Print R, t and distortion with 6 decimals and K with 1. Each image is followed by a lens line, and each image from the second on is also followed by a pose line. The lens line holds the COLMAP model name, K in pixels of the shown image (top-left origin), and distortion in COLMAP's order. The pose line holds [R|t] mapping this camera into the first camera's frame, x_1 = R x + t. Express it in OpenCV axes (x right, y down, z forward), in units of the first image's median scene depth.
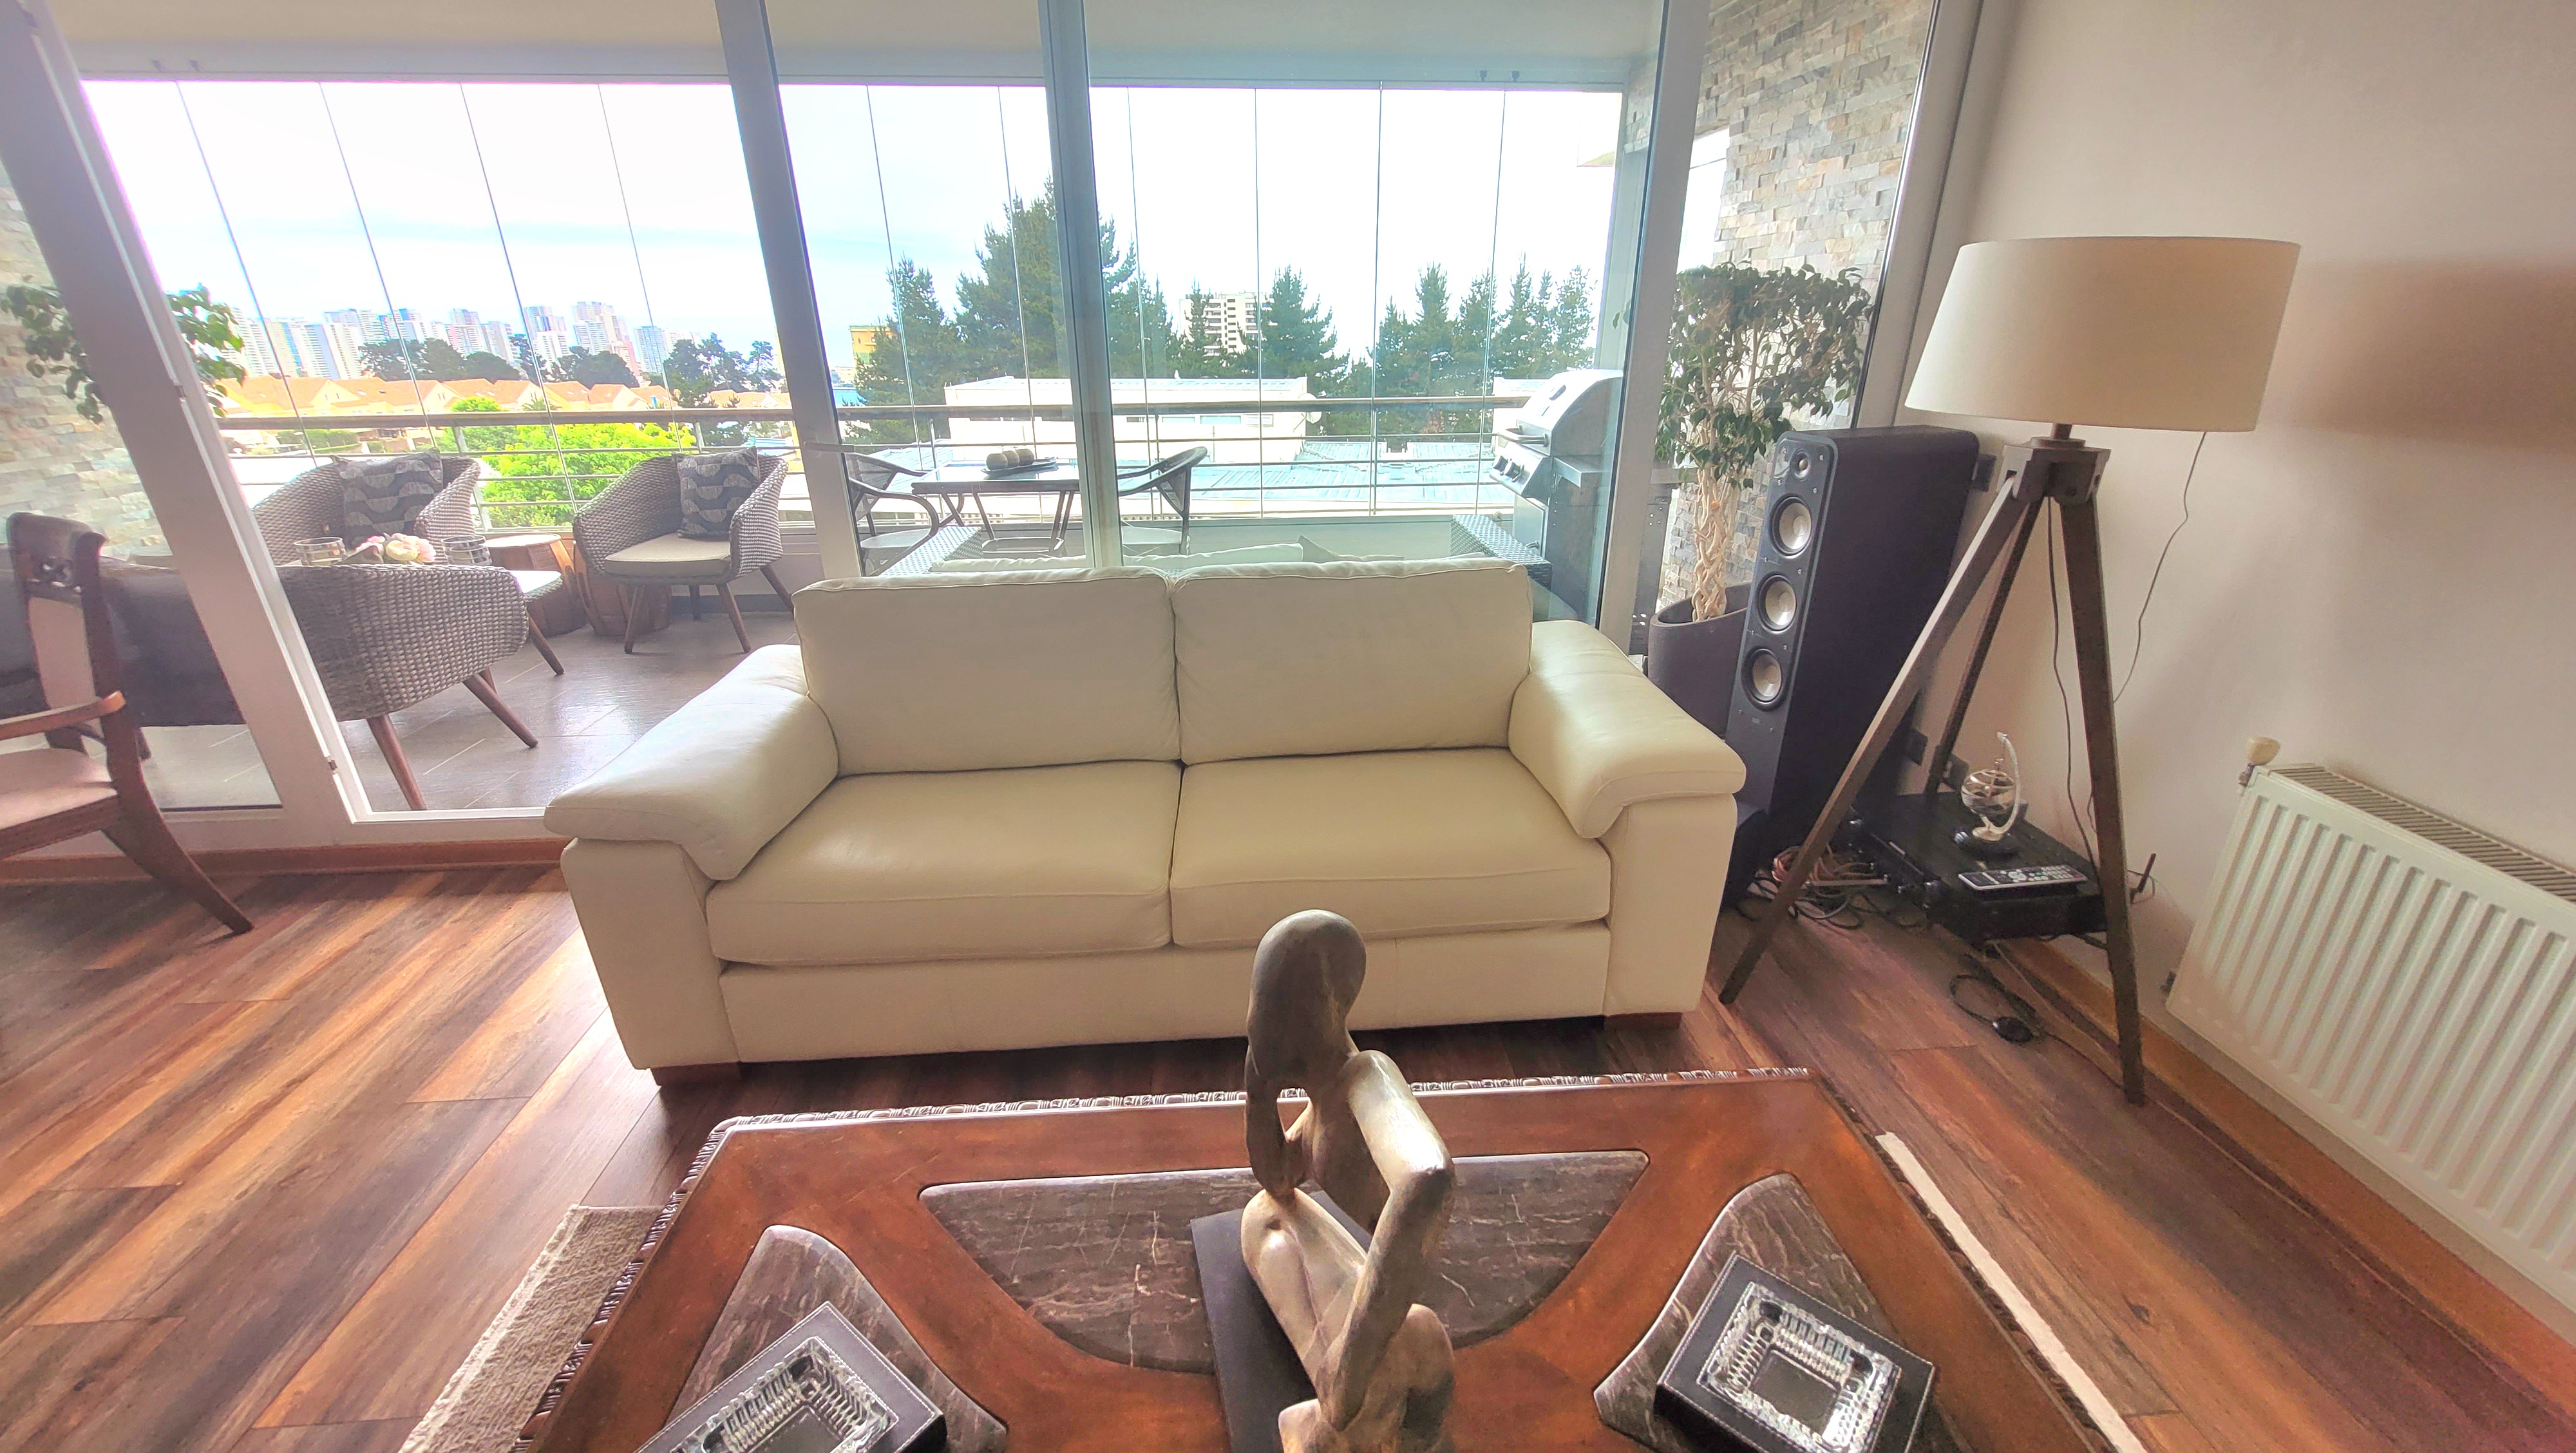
lens RADIAL K [[989.0, 0, 1288.0], [0, 989.0, 726.5], [0, 0, 1]] dist [0.000508, -0.000334]
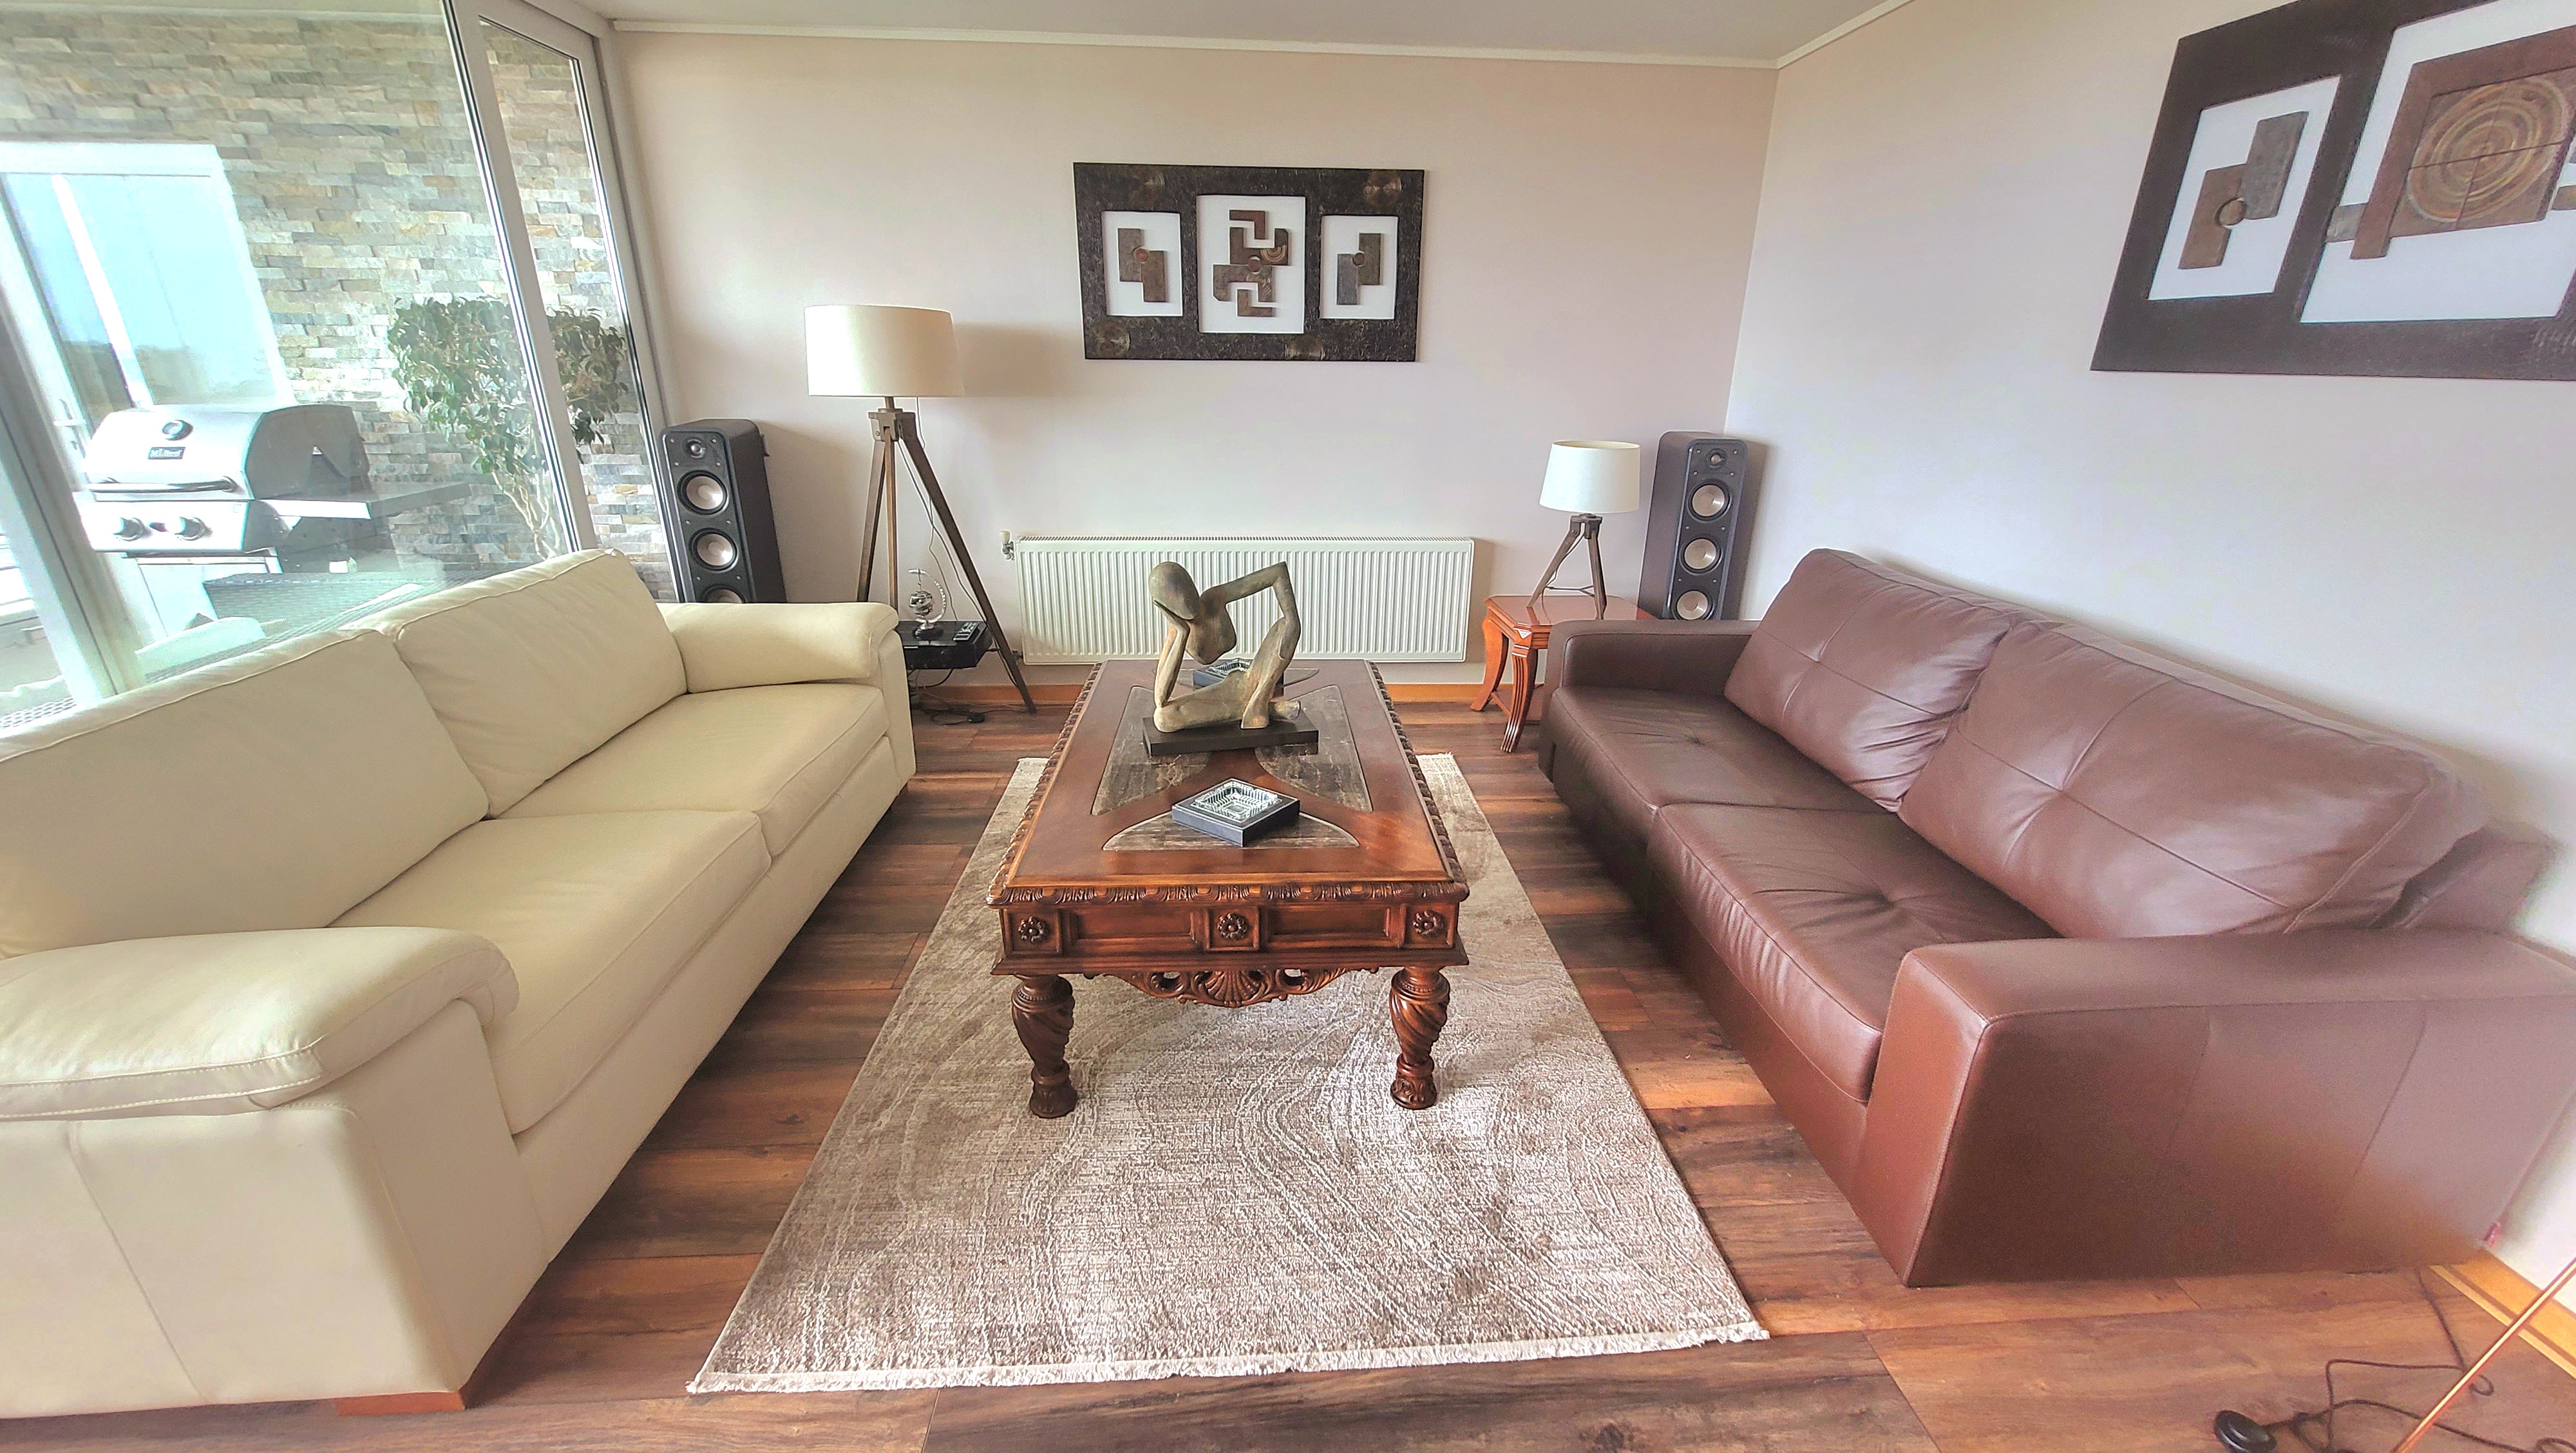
lens RADIAL K [[995.6, 0, 1292.3], [0, 995.6, 730.0], [0, 0, 1]] dist [-0.003017, -0.000293]
pose [[0.003834, -0.342963, 0.939341, -0.659554], [0.377473, 0.870351, 0.316233, -0.030218], [-0.926012, 0.353364, 0.132796, 0.118158]]
